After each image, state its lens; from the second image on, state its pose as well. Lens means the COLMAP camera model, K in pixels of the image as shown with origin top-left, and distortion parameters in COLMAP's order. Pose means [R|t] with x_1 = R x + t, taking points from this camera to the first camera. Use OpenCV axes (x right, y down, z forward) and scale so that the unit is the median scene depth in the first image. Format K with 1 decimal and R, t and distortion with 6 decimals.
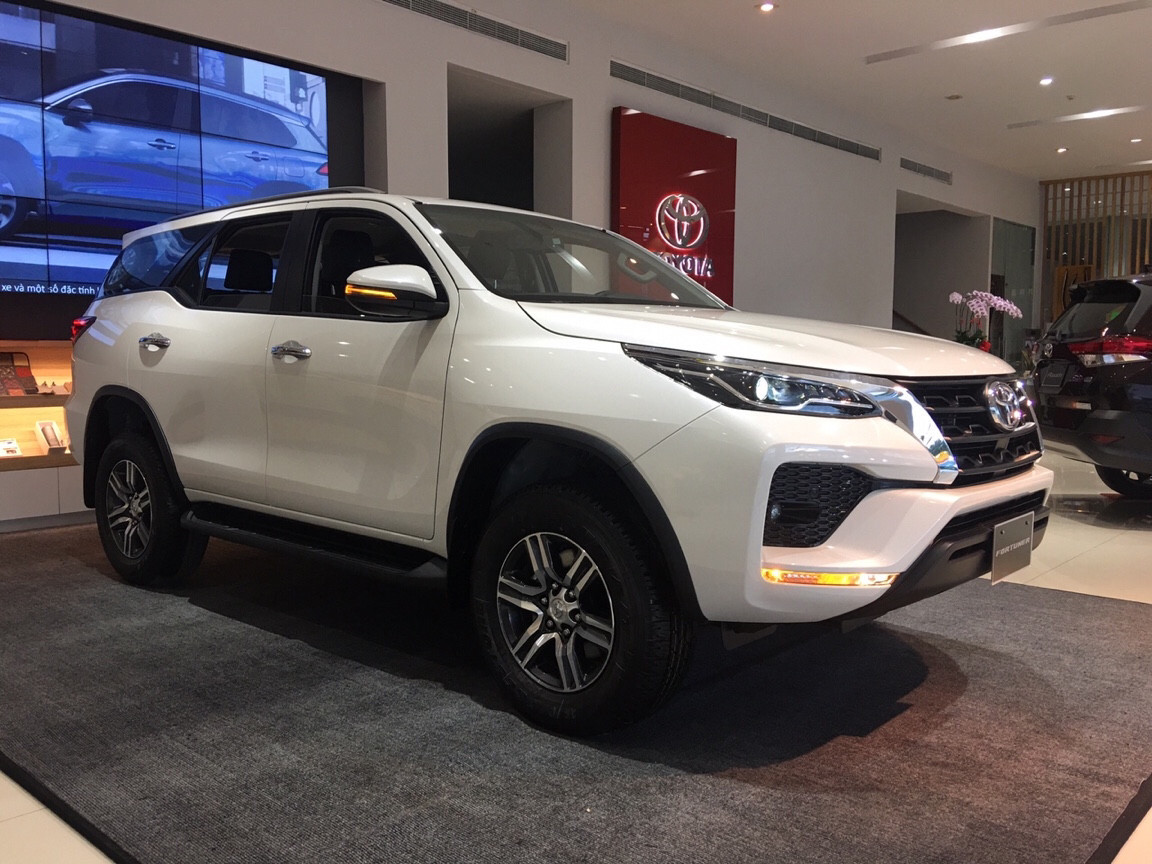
lens RADIAL K [[982.7, 0, 577.8], [0, 982.7, 430.0], [0, 0, 1]] dist [0.036924, -0.006180]
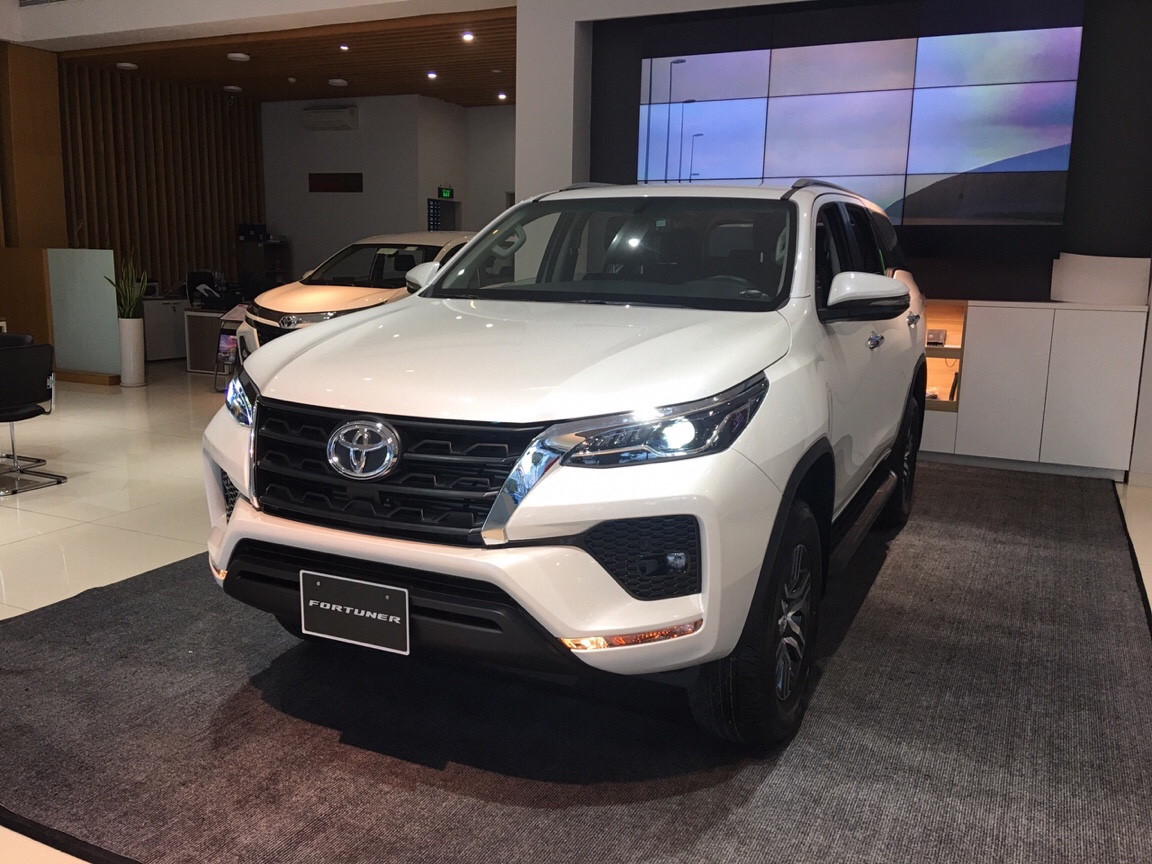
lens RADIAL K [[982.7, 0, 576.7], [0, 982.7, 432.4], [0, 0, 1]] dist [0.036924, -0.006180]
pose [[0.283437, 0.165947, -0.944524, 1.206585], [-0.102758, 0.984499, 0.142134, -0.161801], [0.953469, 0.056771, 0.296096, 0.878154]]
